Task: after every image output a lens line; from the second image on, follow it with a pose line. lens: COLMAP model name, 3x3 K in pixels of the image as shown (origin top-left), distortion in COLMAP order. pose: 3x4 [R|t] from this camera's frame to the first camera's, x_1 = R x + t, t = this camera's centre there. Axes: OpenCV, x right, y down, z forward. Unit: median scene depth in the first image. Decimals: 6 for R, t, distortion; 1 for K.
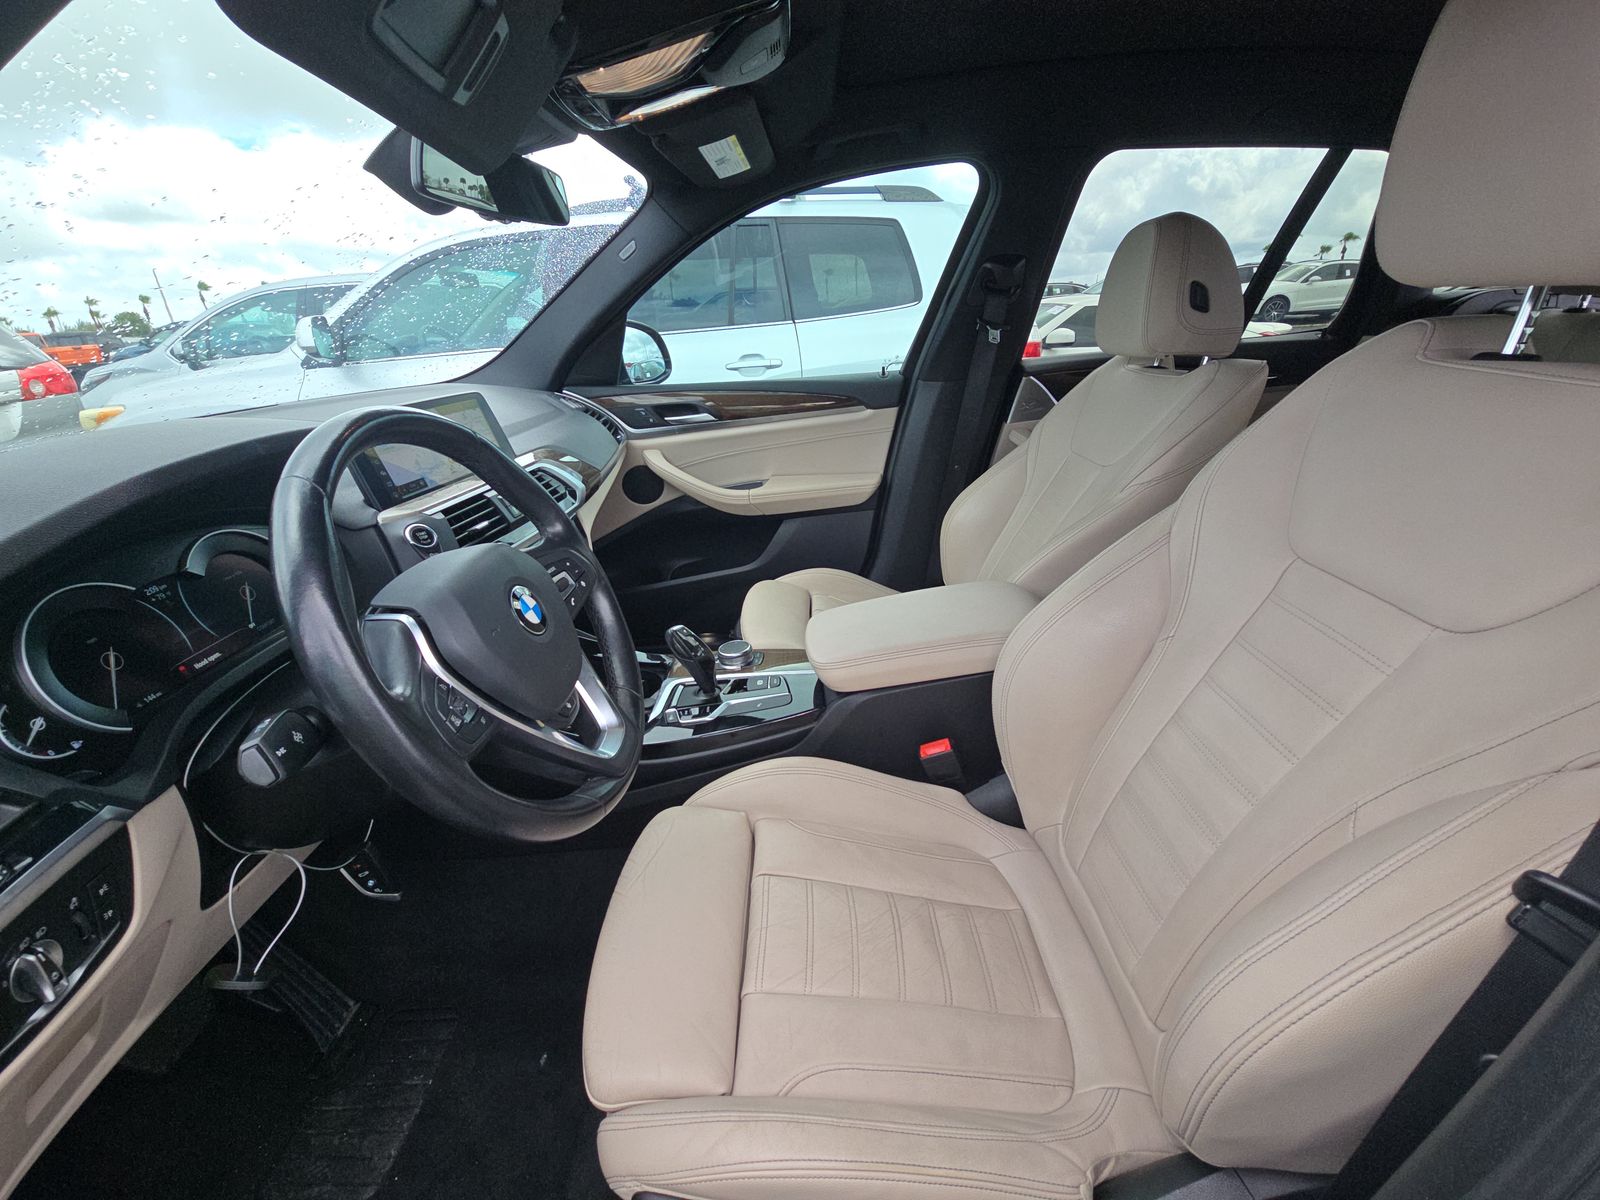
lens RADIAL K [[651.2, 0, 802.2], [0, 651.2, 593.1], [0, 0, 1]] dist [-0.001237, 0.000254]
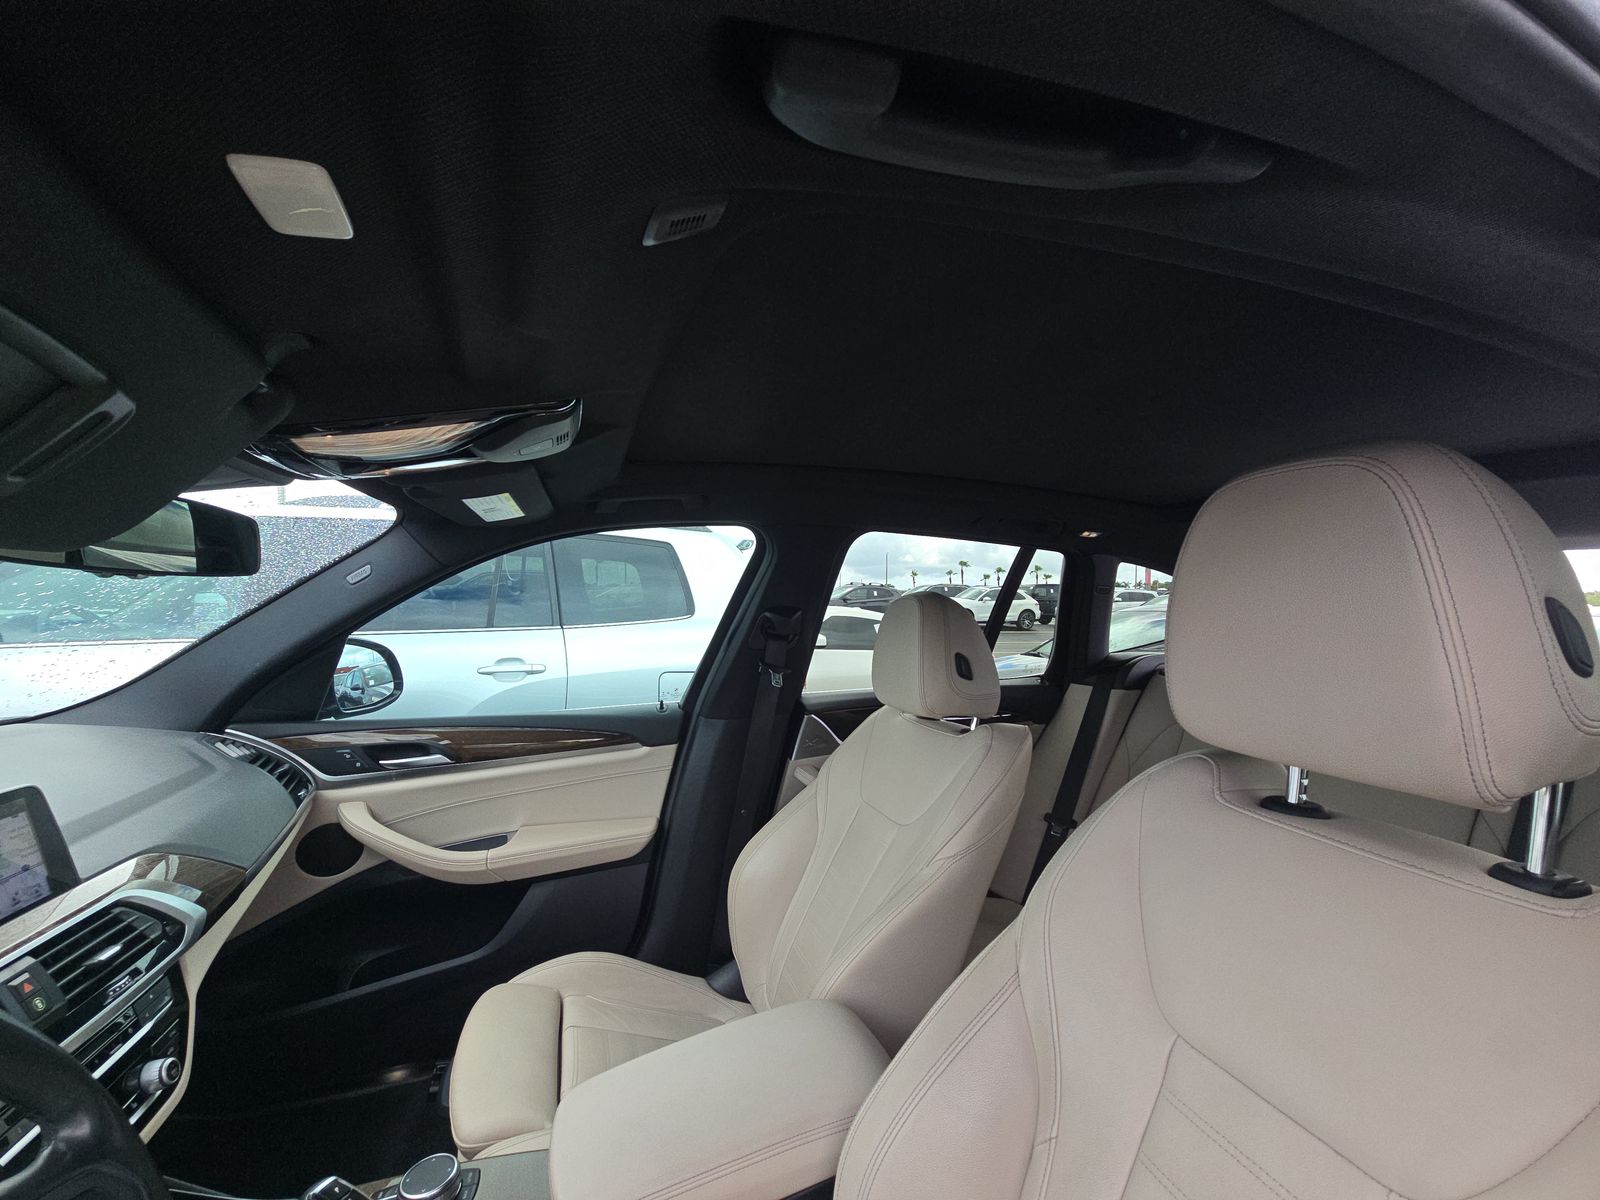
lens RADIAL K [[641.5, 0, 805.5], [0, 641.5, 594.3], [0, 0, 1]] dist [0.018708, -0.016564]
pose [[0.937491, 0.064450, 0.341990, -0.007466], [0.079495, 0.917061, -0.390743, -0.116131], [-0.338809, 0.393505, 0.854612, 0.086218]]
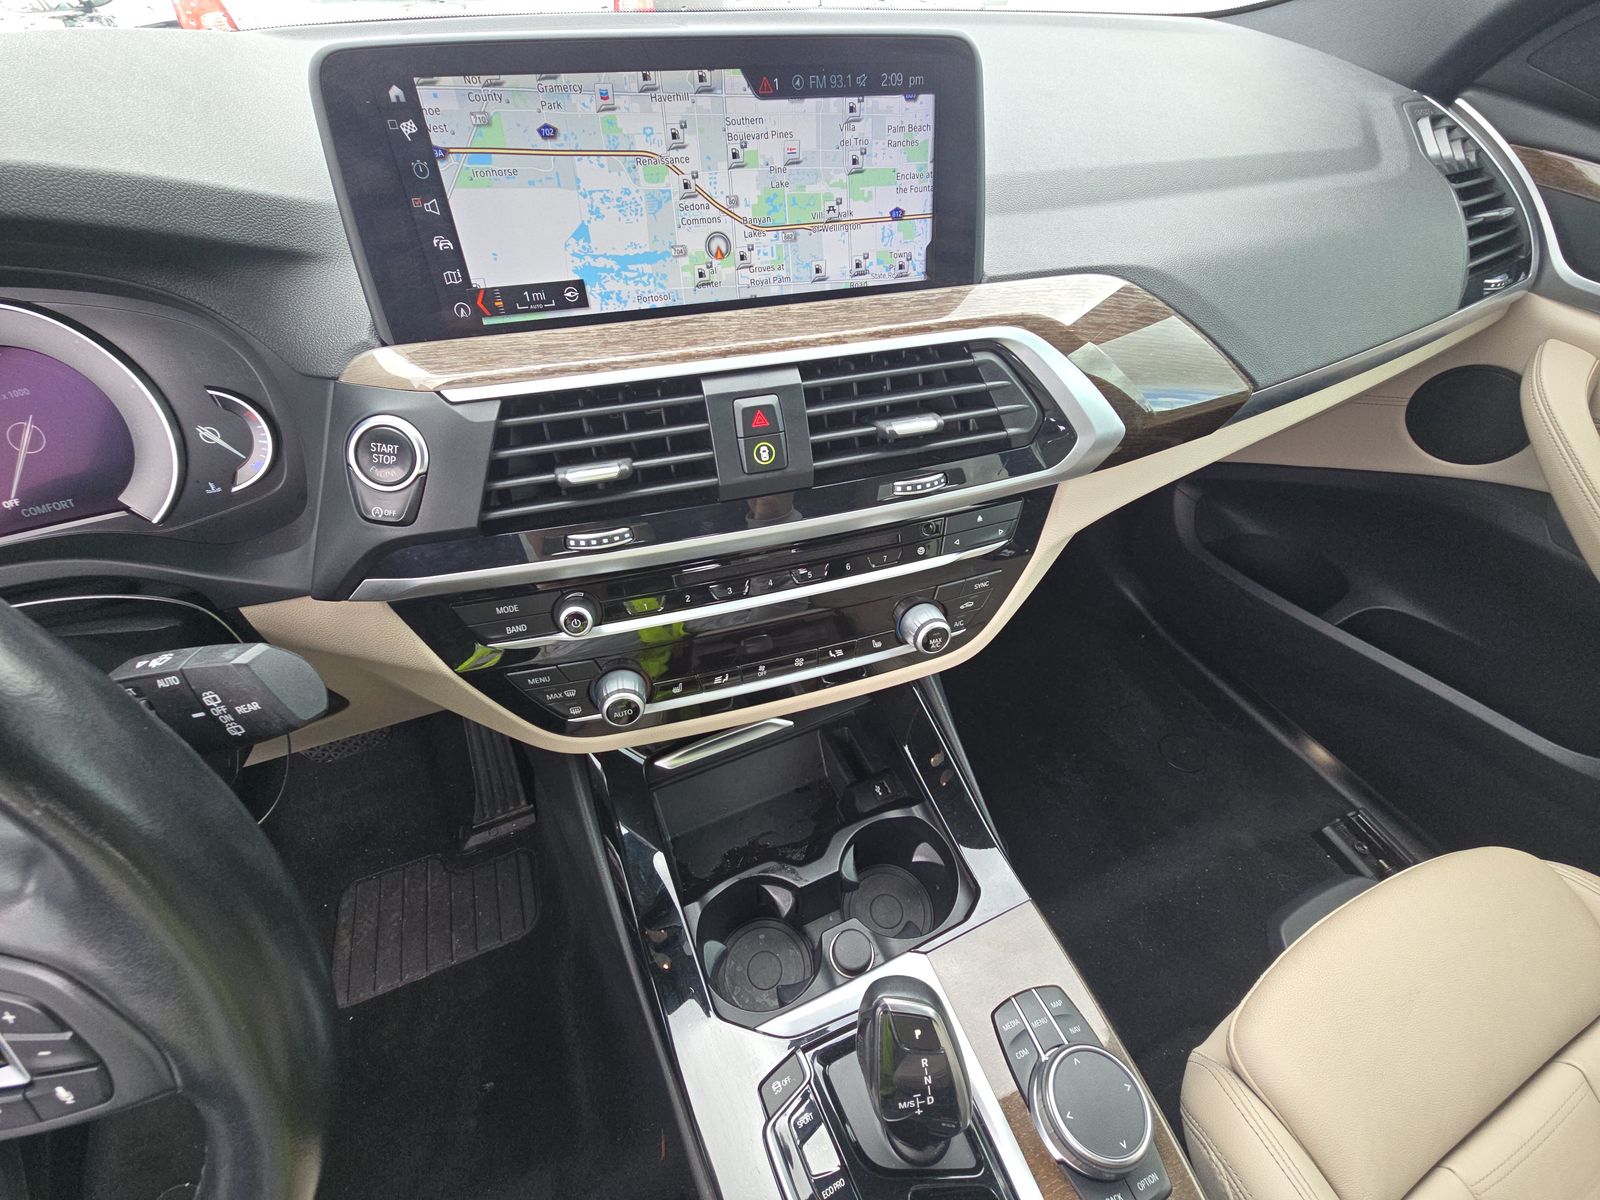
lens RADIAL K [[641.5, 0, 805.5], [0, 641.5, 594.3], [0, 0, 1]] dist [0.018708, -0.016564]
pose [[0.394698, 0.684228, -0.613225, -0.101383], [-0.384212, 0.729167, 0.566300, -0.170688], [0.834622, 0.012091, 0.550690, 0.507107]]
